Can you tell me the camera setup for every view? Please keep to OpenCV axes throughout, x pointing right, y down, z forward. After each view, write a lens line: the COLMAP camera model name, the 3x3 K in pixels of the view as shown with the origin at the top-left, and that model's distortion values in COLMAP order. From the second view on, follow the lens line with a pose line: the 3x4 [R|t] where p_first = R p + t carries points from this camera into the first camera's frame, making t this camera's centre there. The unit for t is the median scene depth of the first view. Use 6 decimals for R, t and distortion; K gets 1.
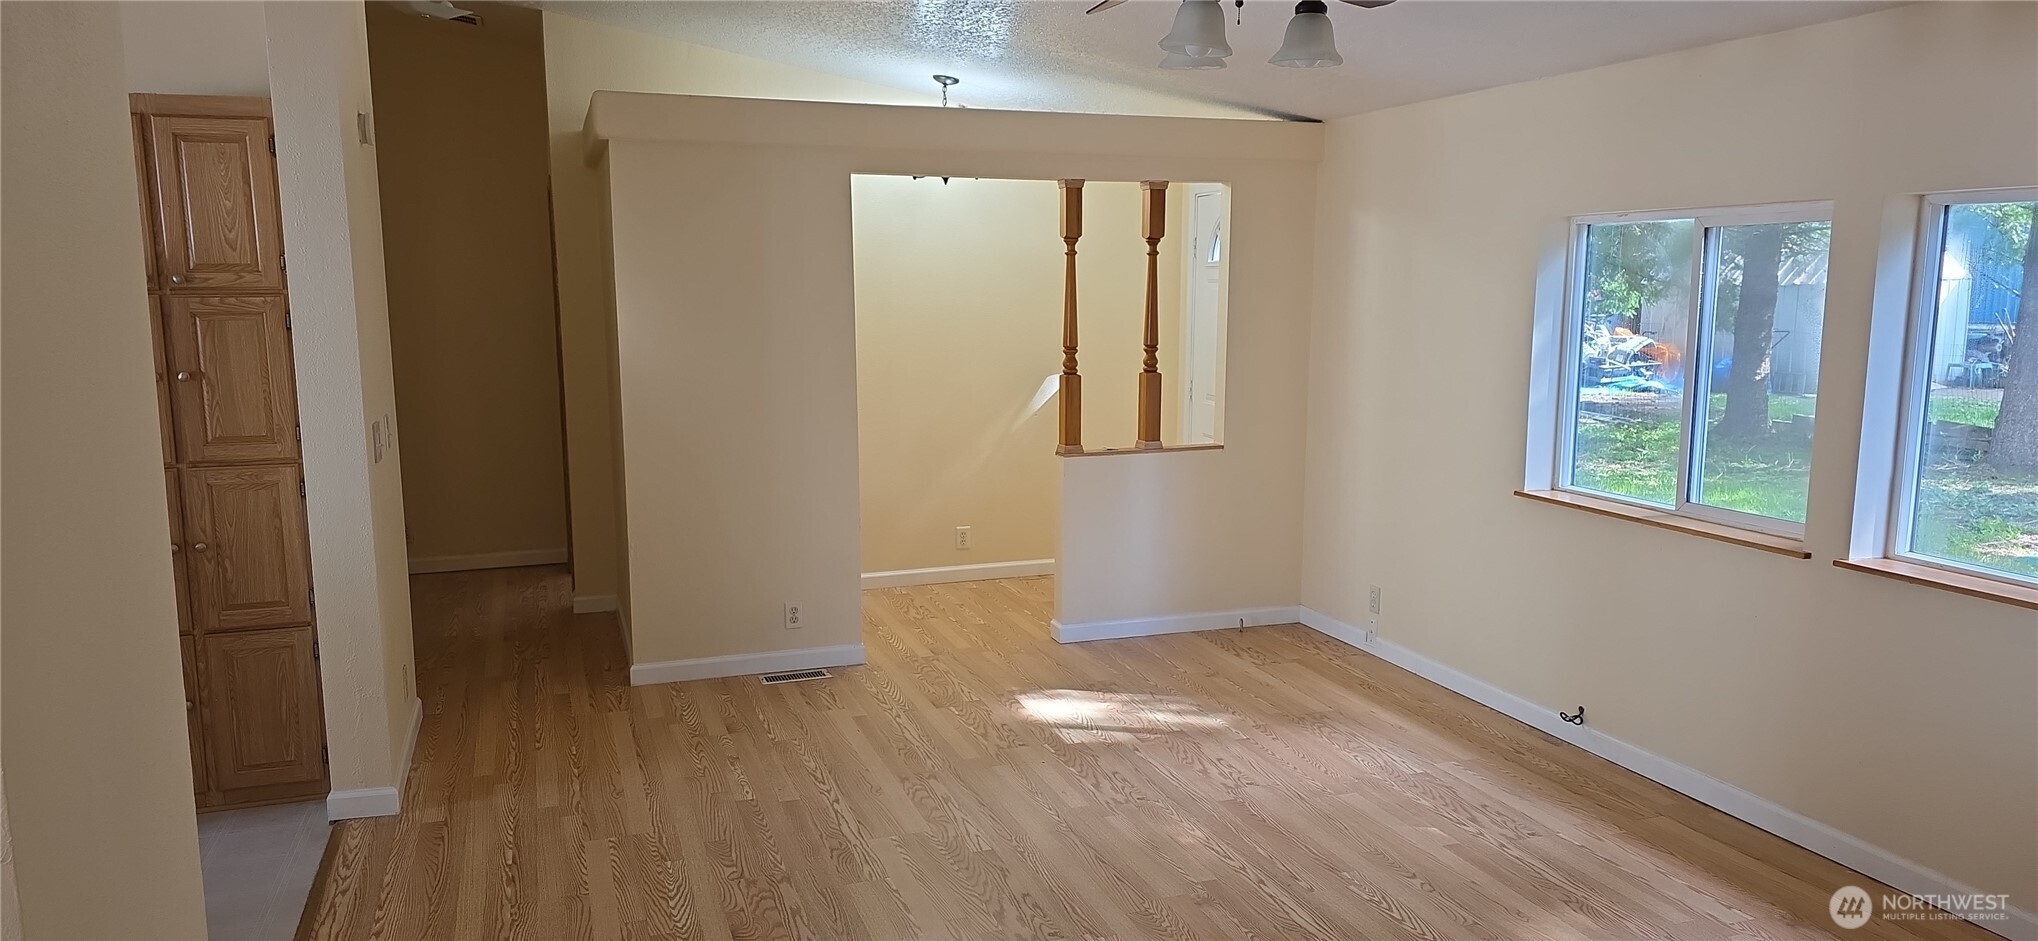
lens RADIAL K [[1347.9, 0, 1019.0], [0, 1347.9, 470.5], [0, 0, 1]] dist [0.068447, -0.072997]
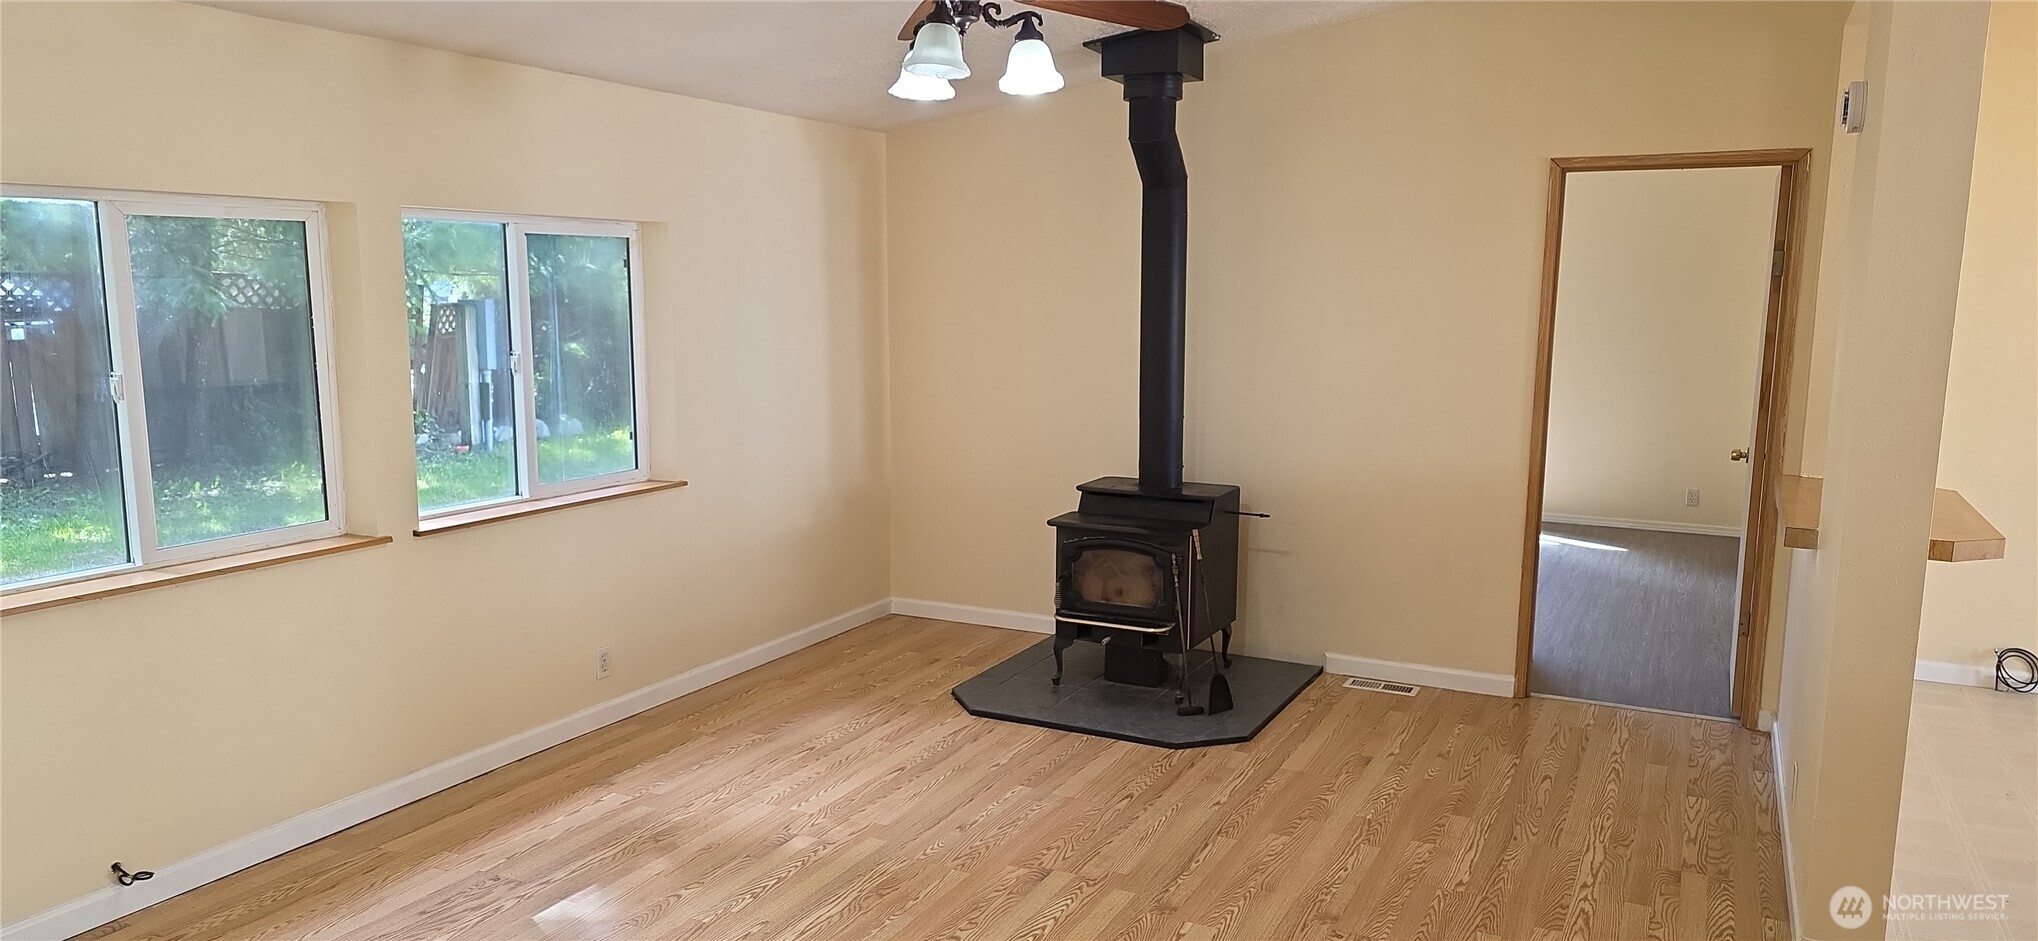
lens RADIAL K [[1347.9, 0, 1019.0], [0, 1347.9, 470.5], [0, 0, 1]] dist [0.068447, -0.072997]
pose [[-0.684870, -0.100671, 0.721678, -0.538940], [0.100716, 0.967825, 0.230588, -0.190155], [-0.721671, 0.230607, -0.652695, 1.373899]]
